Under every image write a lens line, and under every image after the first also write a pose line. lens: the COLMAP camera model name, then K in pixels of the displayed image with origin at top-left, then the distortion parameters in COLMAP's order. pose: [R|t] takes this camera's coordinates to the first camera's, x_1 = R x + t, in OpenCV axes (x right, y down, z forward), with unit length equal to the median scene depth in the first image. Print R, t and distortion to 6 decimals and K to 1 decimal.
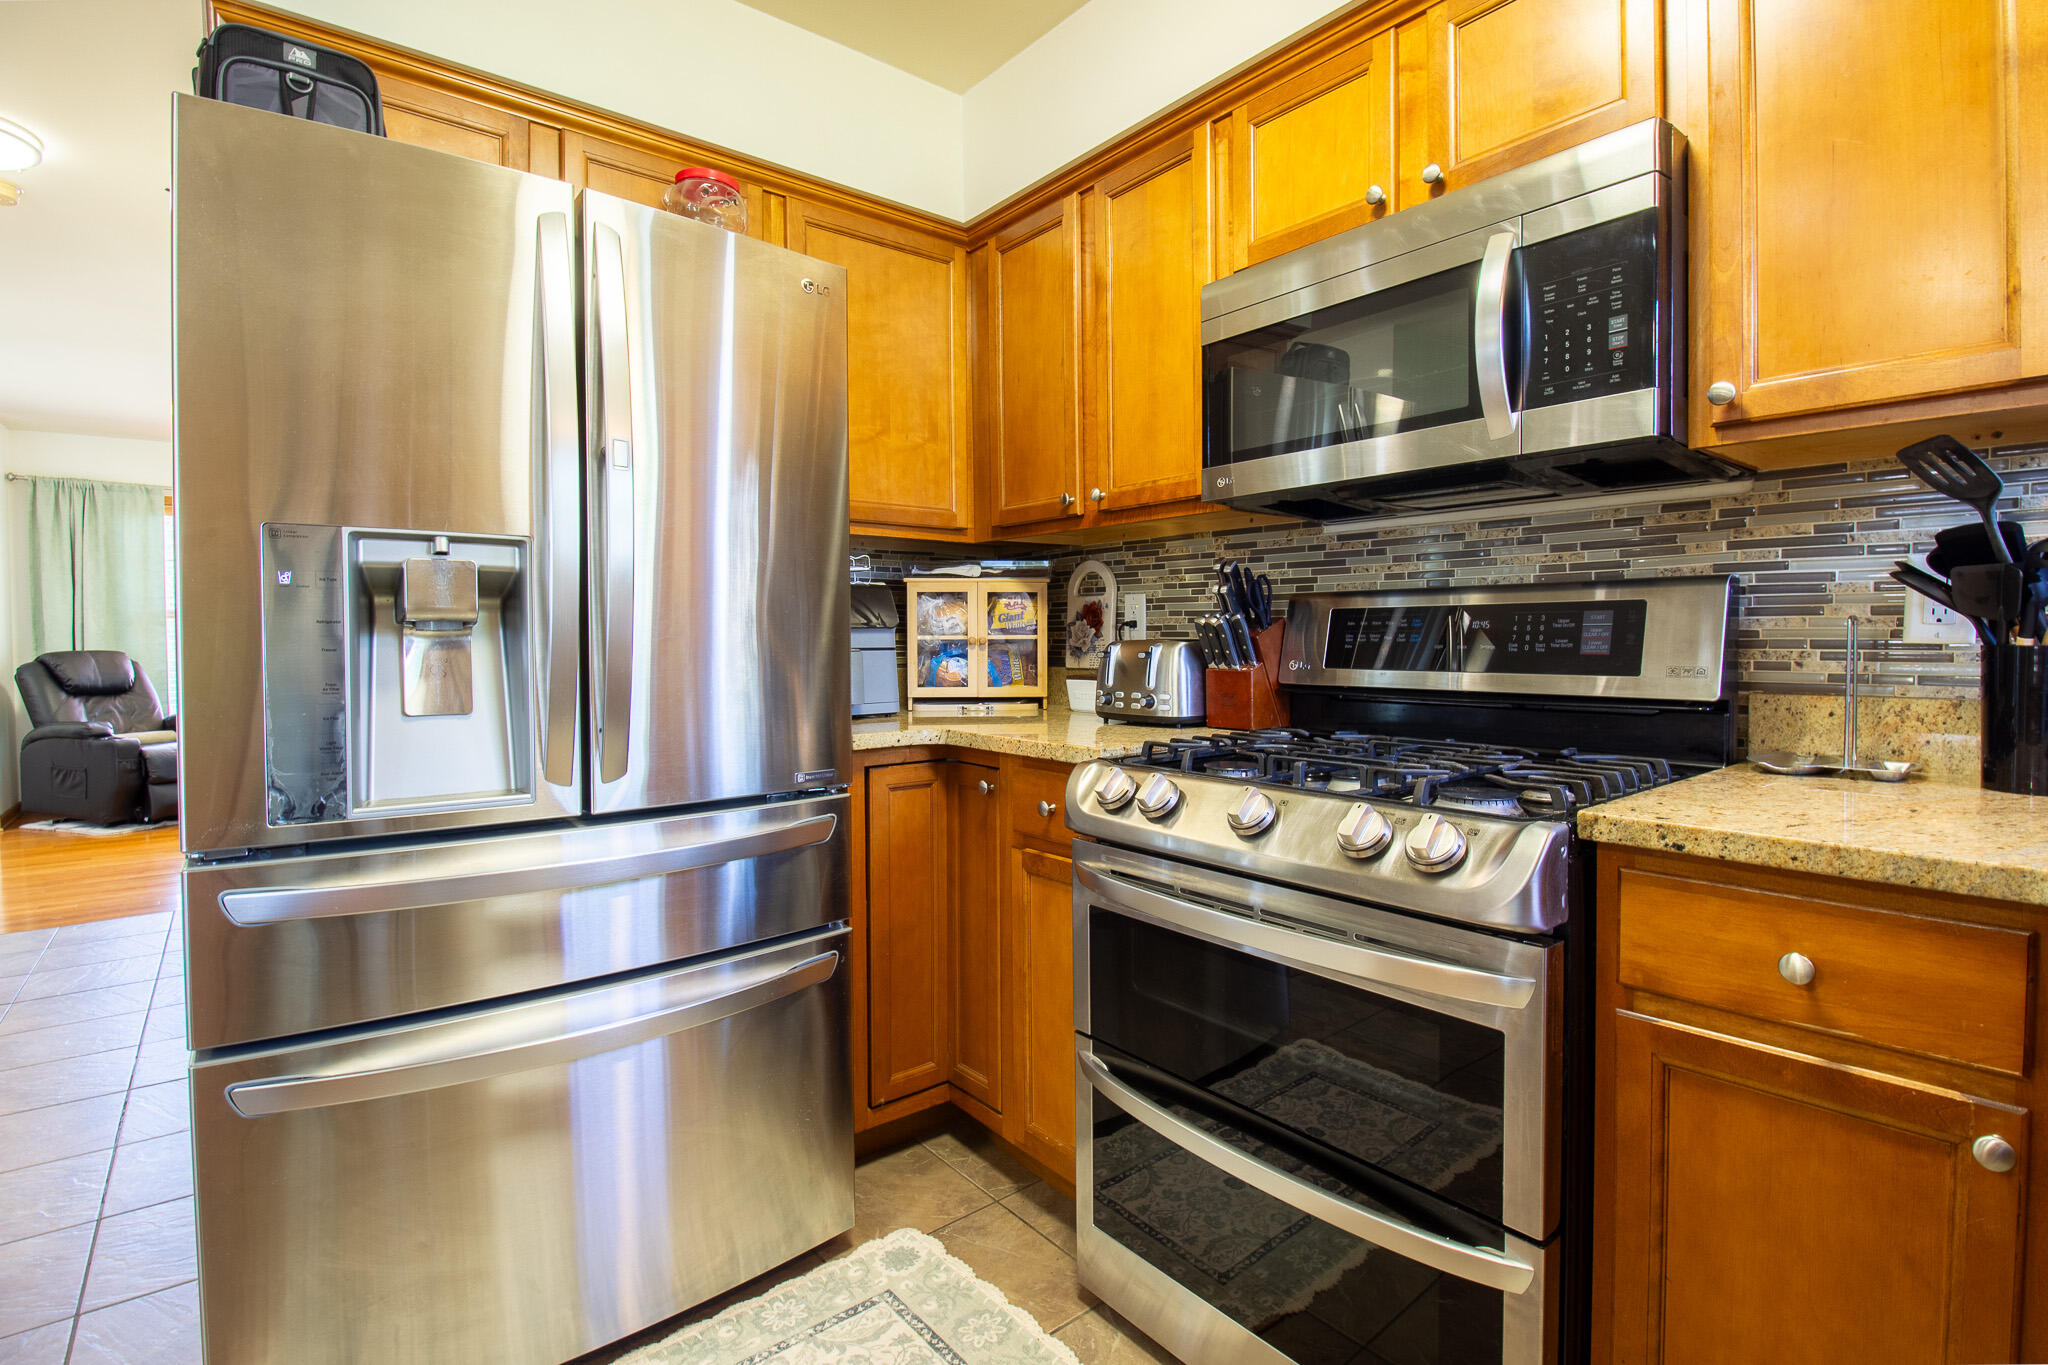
lens RADIAL K [[977.1, 0, 1030.0], [0, 977.1, 663.6], [0, 0, 1]] dist [-0.016476, -0.003015]
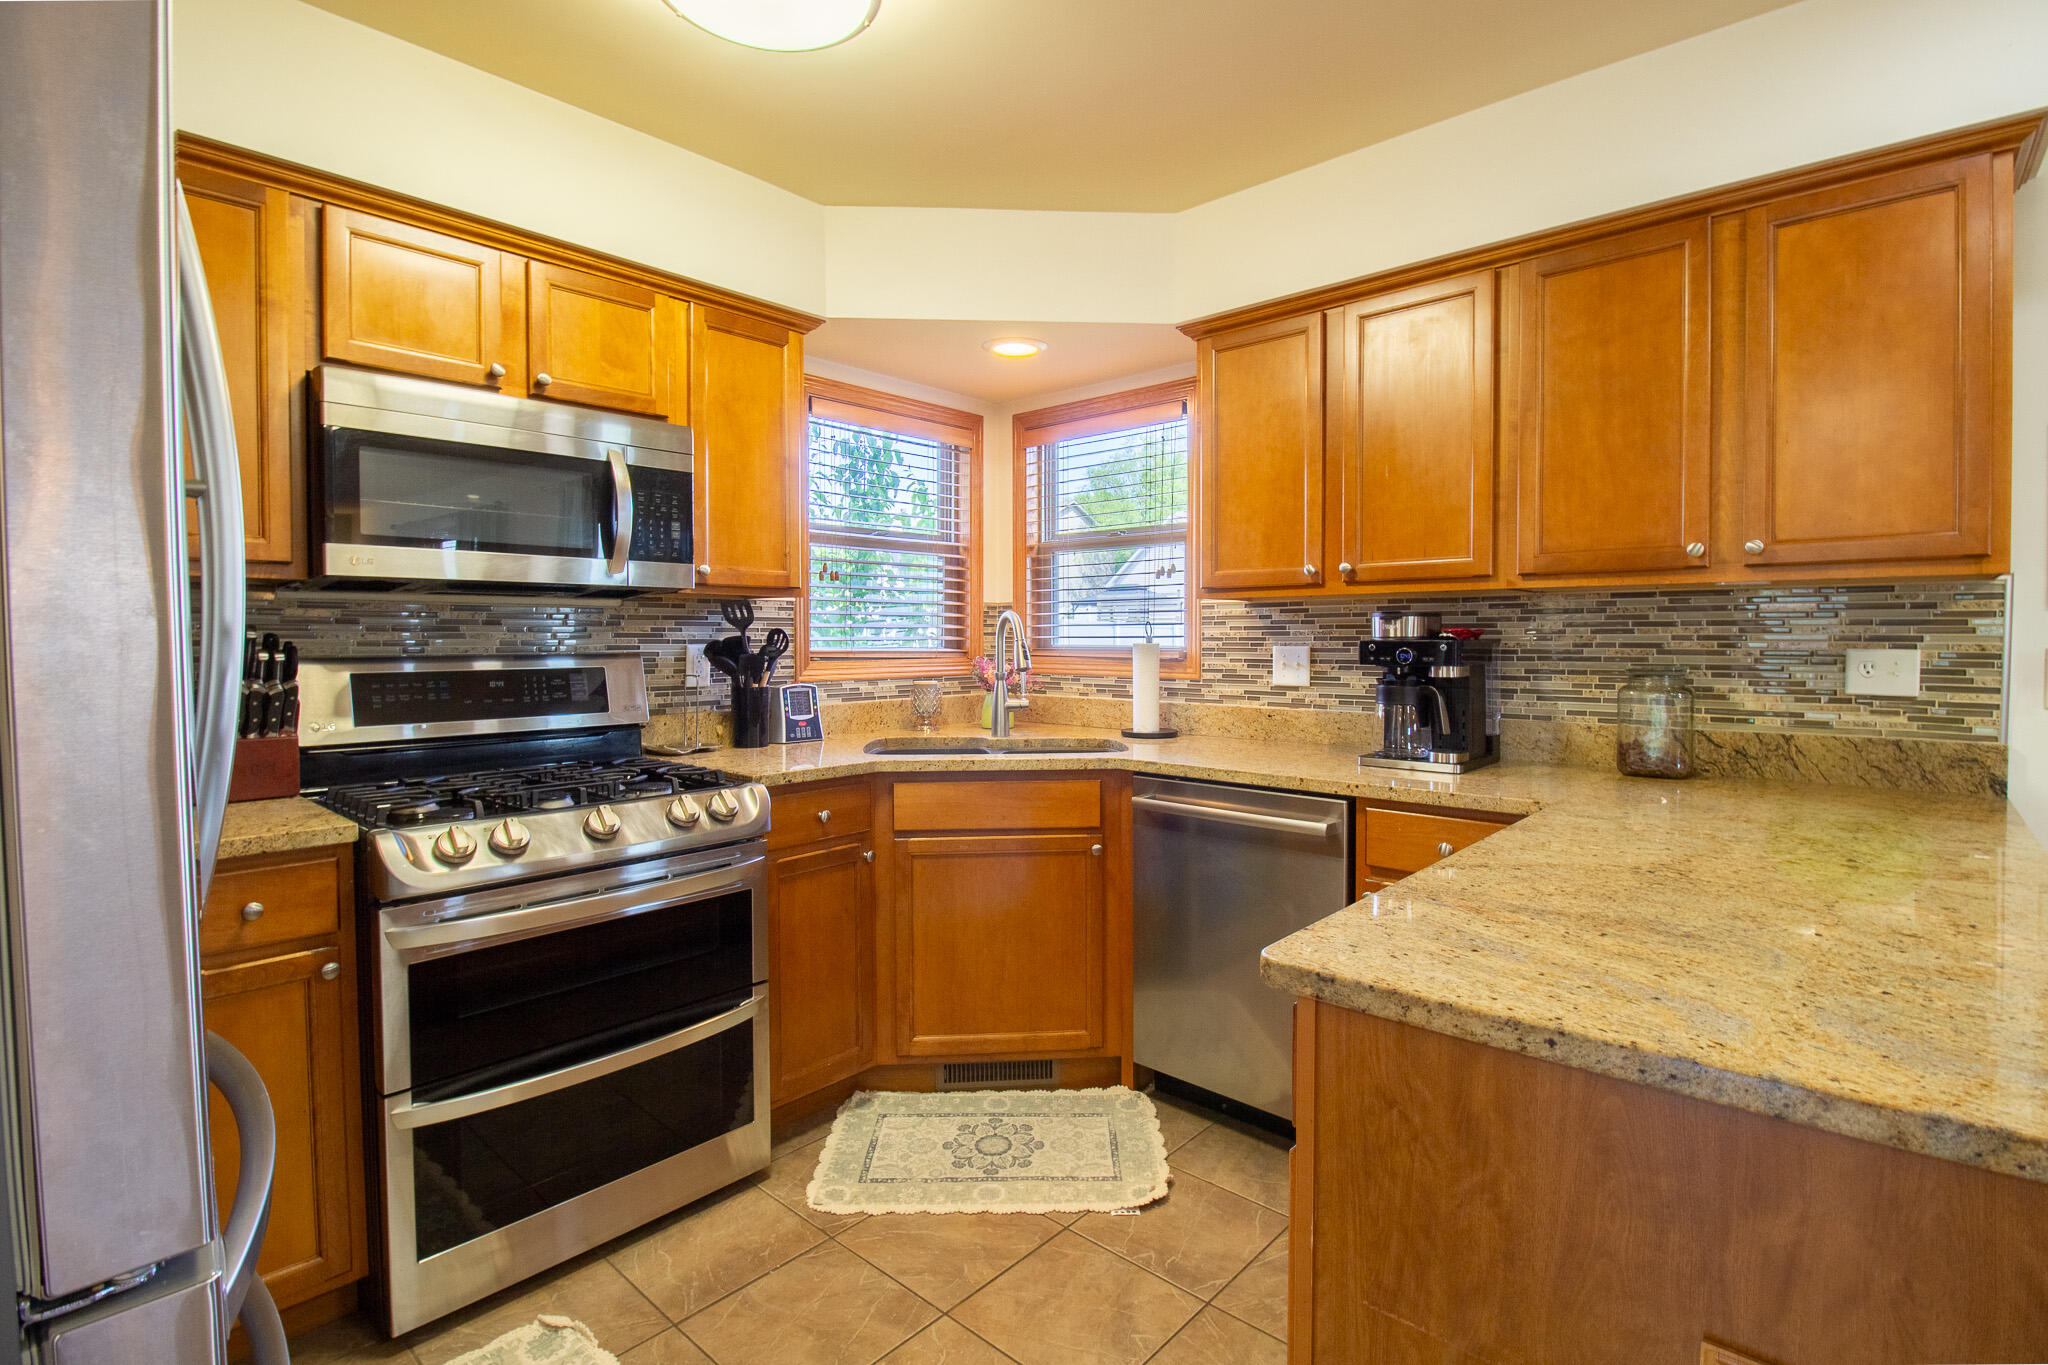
lens RADIAL K [[977.1, 0, 1033.7], [0, 977.1, 670.6], [0, 0, 1]] dist [-0.016476, -0.003015]
pose [[-0.155795, -0.028996, 0.987364, -1.234290], [0.031188, 0.998926, 0.034257, -0.099379], [-0.987297, 0.036131, -0.154724, 0.544445]]
